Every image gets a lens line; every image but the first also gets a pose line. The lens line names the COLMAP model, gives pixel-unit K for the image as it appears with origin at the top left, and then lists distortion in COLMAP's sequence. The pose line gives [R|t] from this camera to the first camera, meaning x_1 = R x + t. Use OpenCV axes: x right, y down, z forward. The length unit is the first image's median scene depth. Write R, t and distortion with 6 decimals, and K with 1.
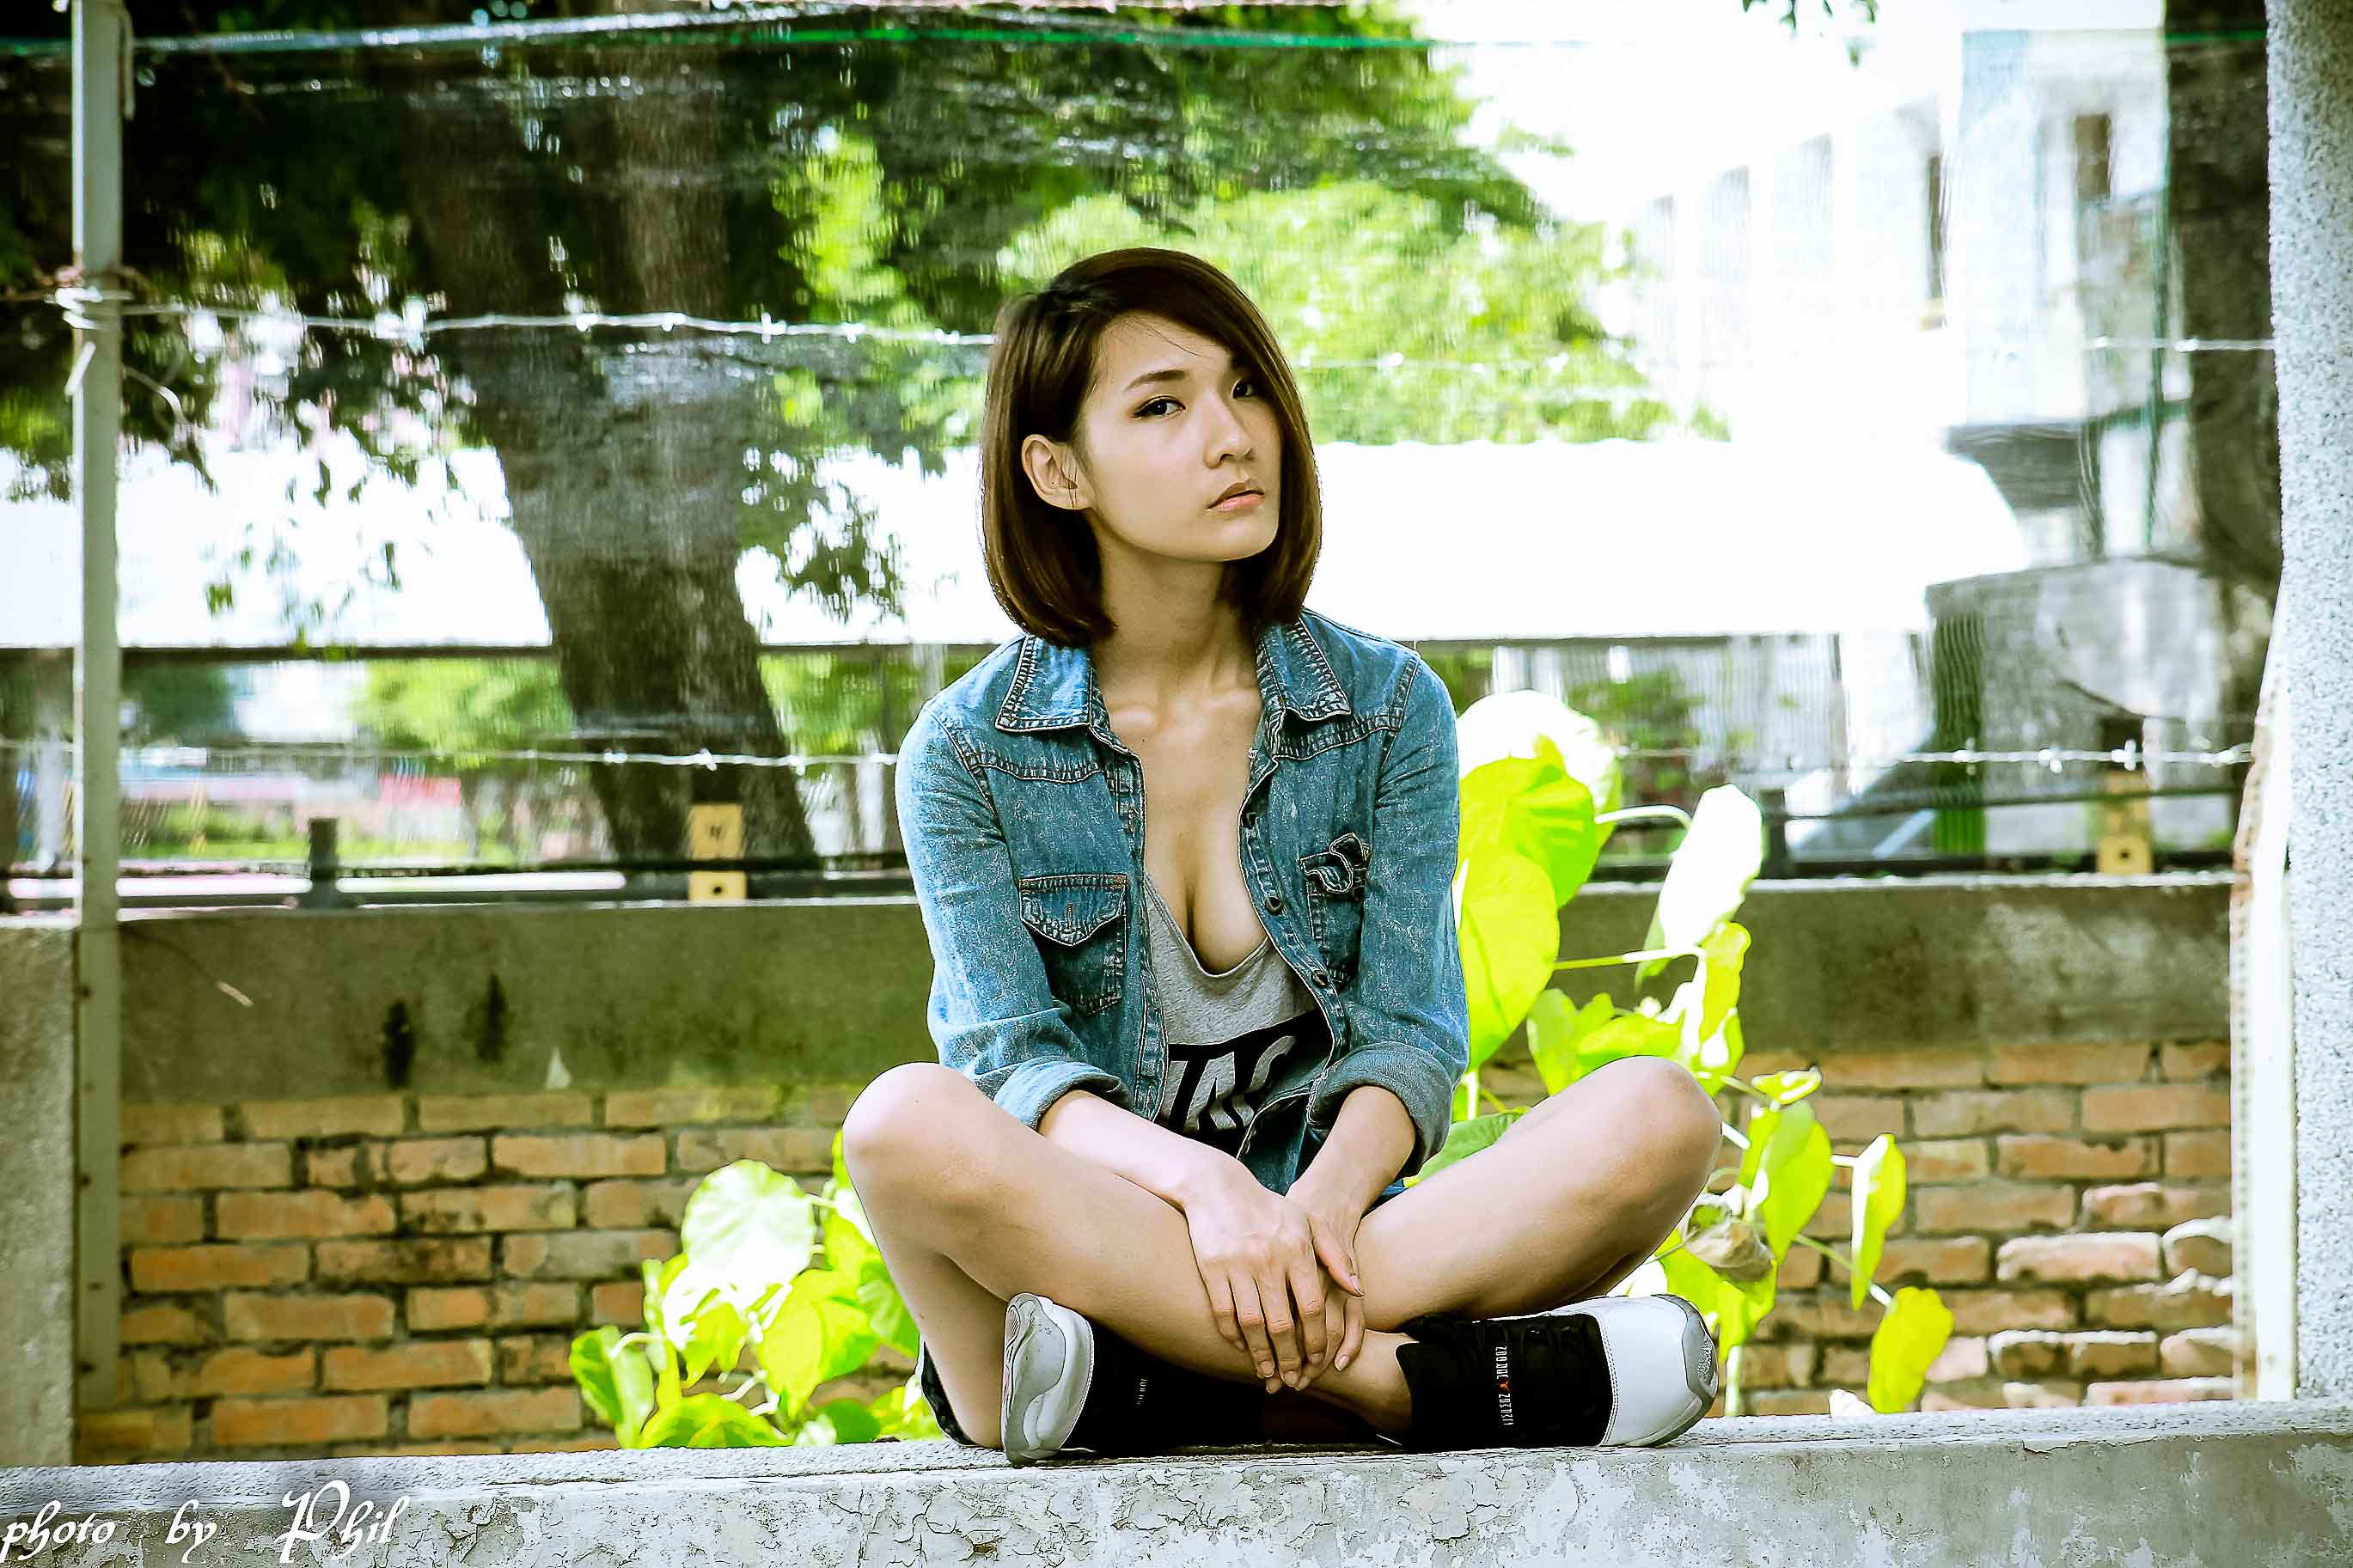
lens RADIAL K [[6664.8, 0, 1176.5], [0, 6664.8, 784.0], [0, 0, 1]] dist [0.033705, 0.647560]
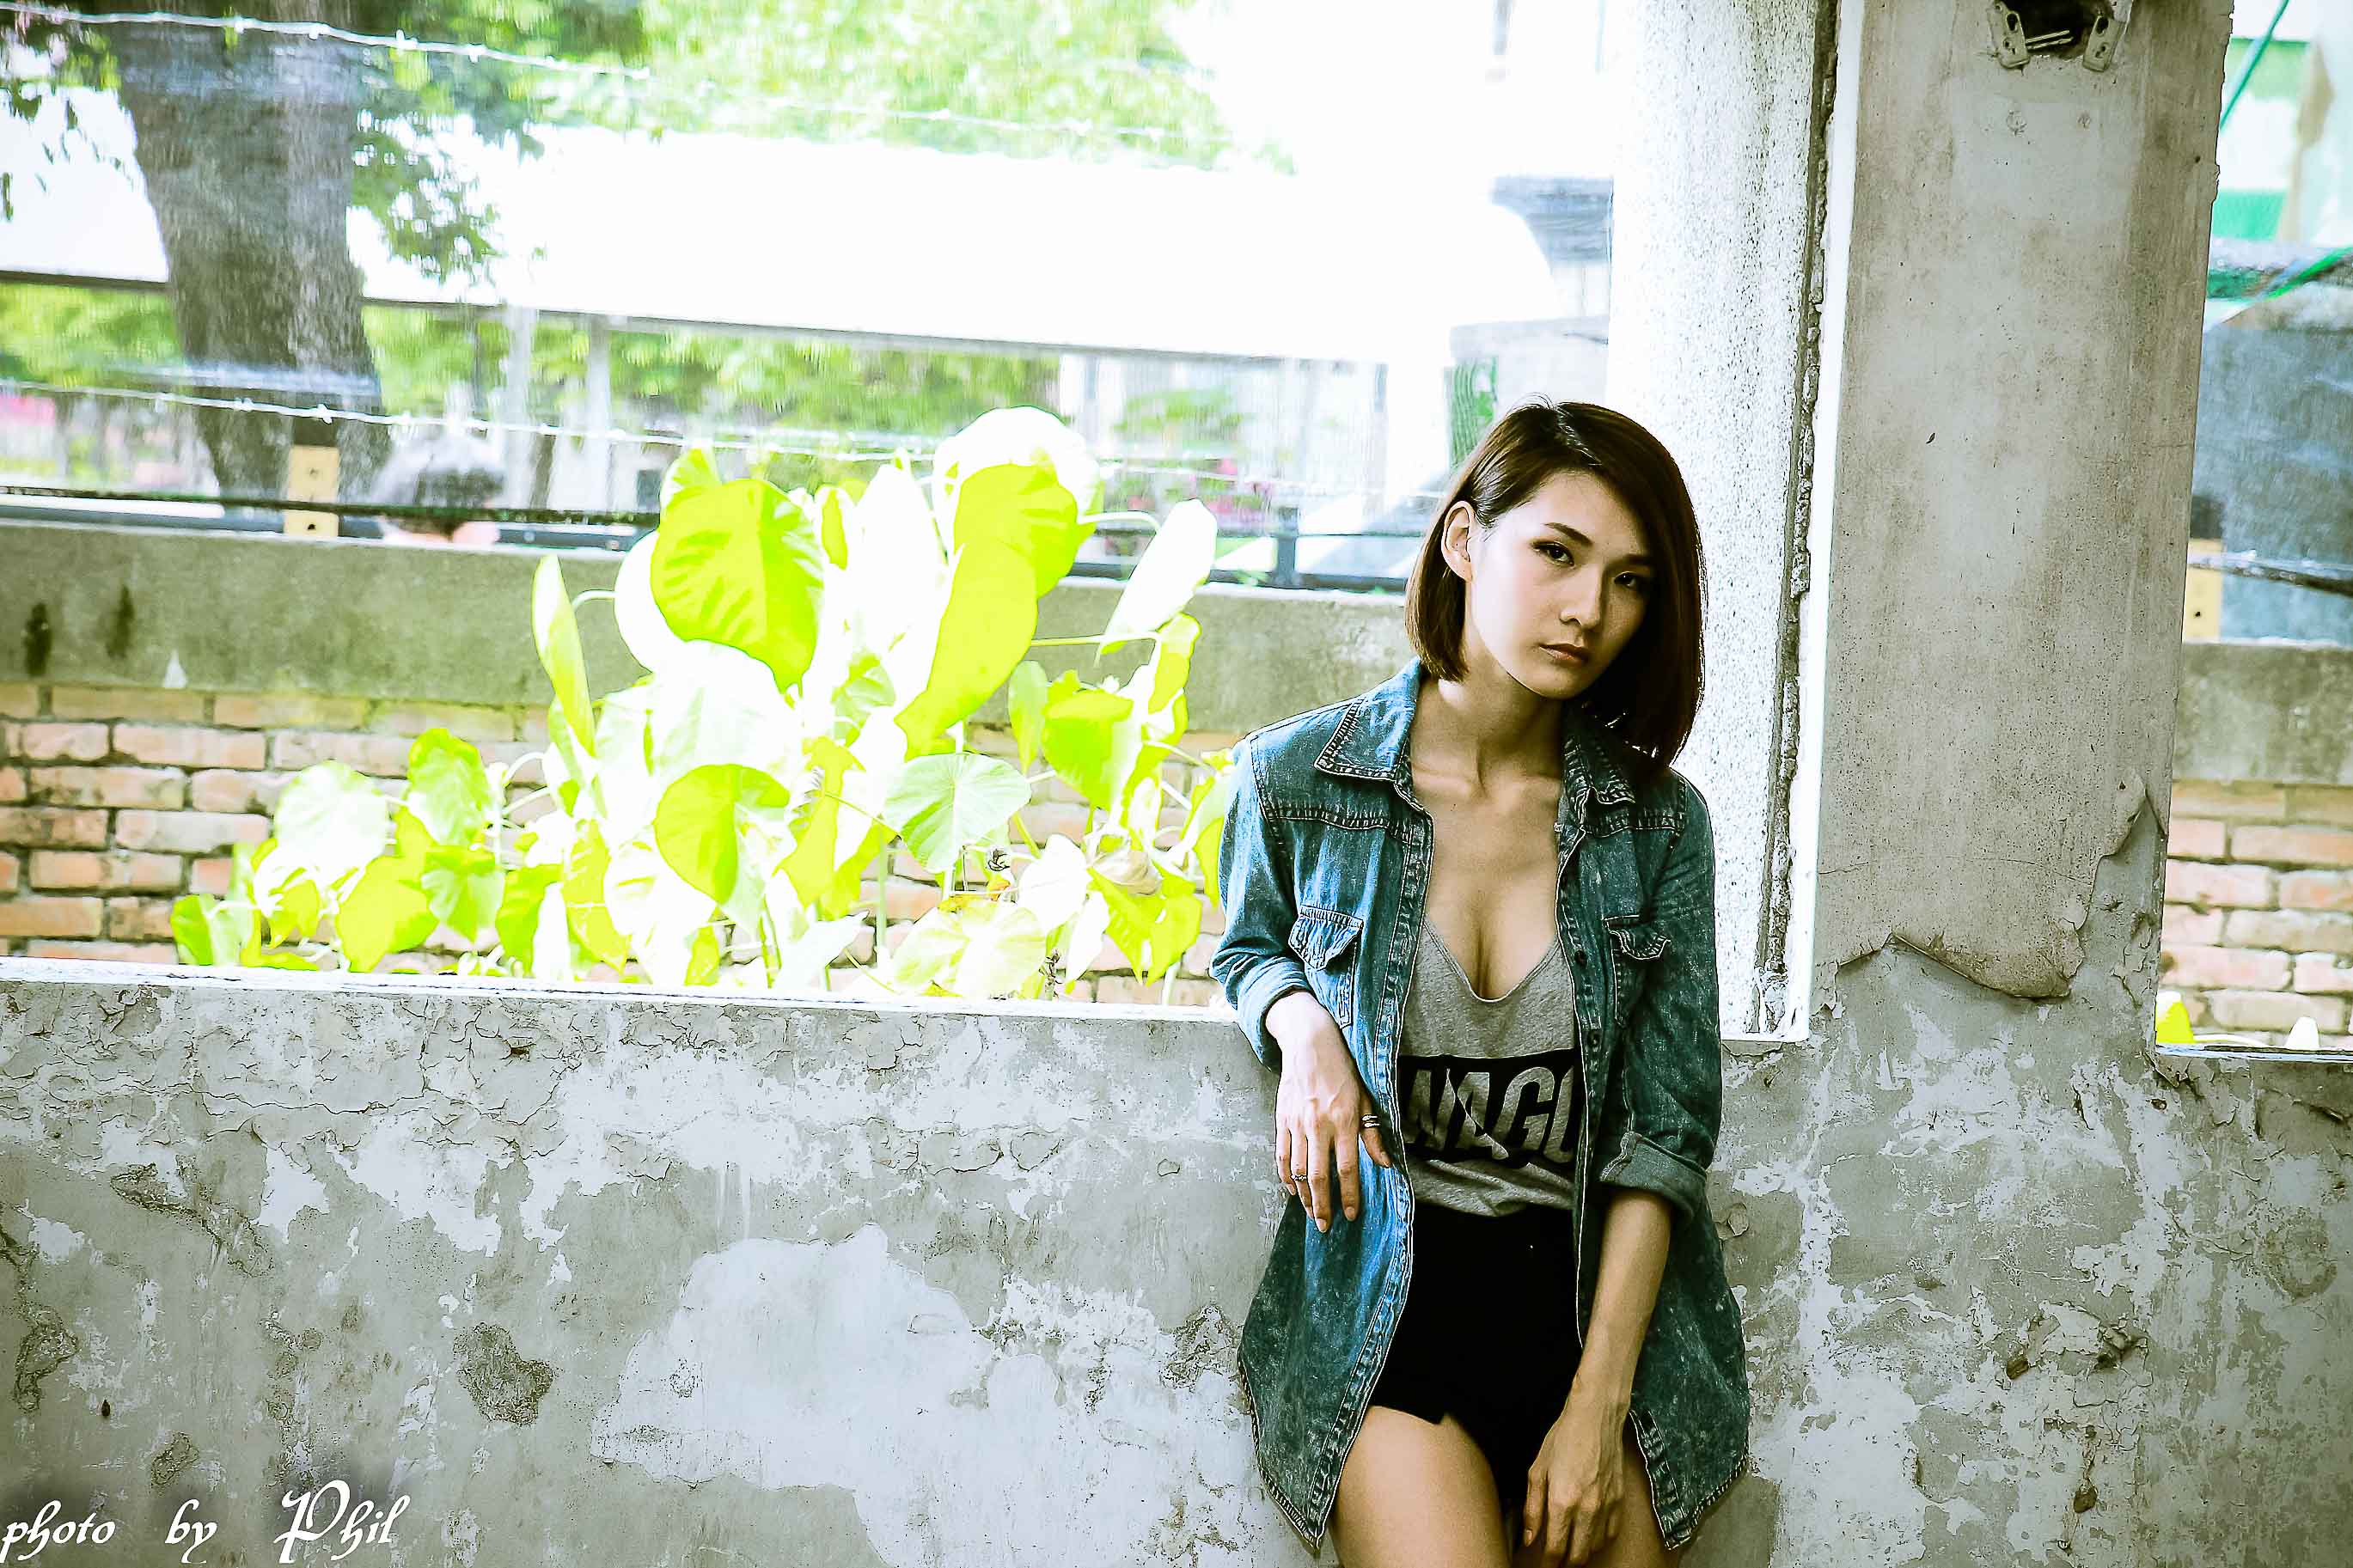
lens RADIAL K [[6710.6, 0, 1176.5], [0, 6710.6, 784.0], [0, 0, 1]] dist [0.094301, 1.297325]
pose [[0.995359, 0.070965, 0.064990, 0.005599], [-0.073926, 0.996277, 0.044344, -0.002349], [-0.061601, -0.048943, 0.996900, -0.176643]]
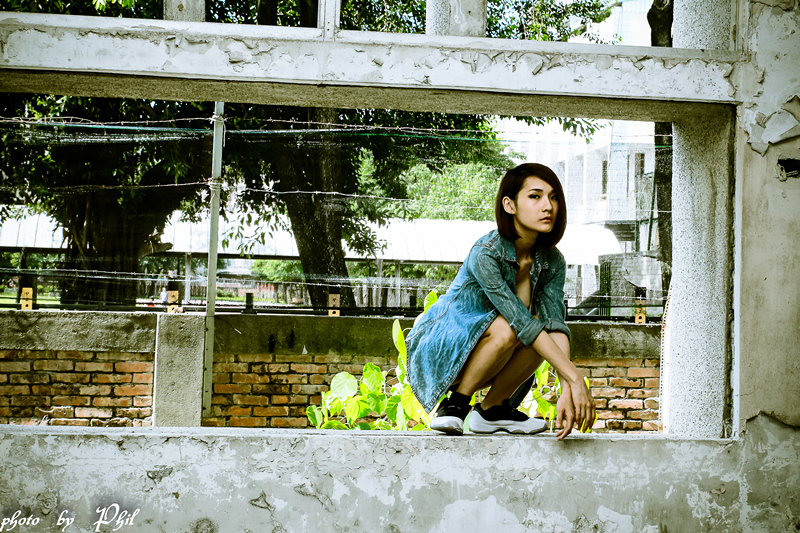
lens RADIAL K [[1496.9, 0, 376.5], [0, 1496.9, 266.6], [0, 0, 1]] dist [0.022294, 0.113671]
pose [[0.998515, 0.041120, -0.035722, -0.006454], [-0.041681, 0.999017, -0.015087, -0.002555], [0.035067, 0.016553, 0.999248, -0.062506]]
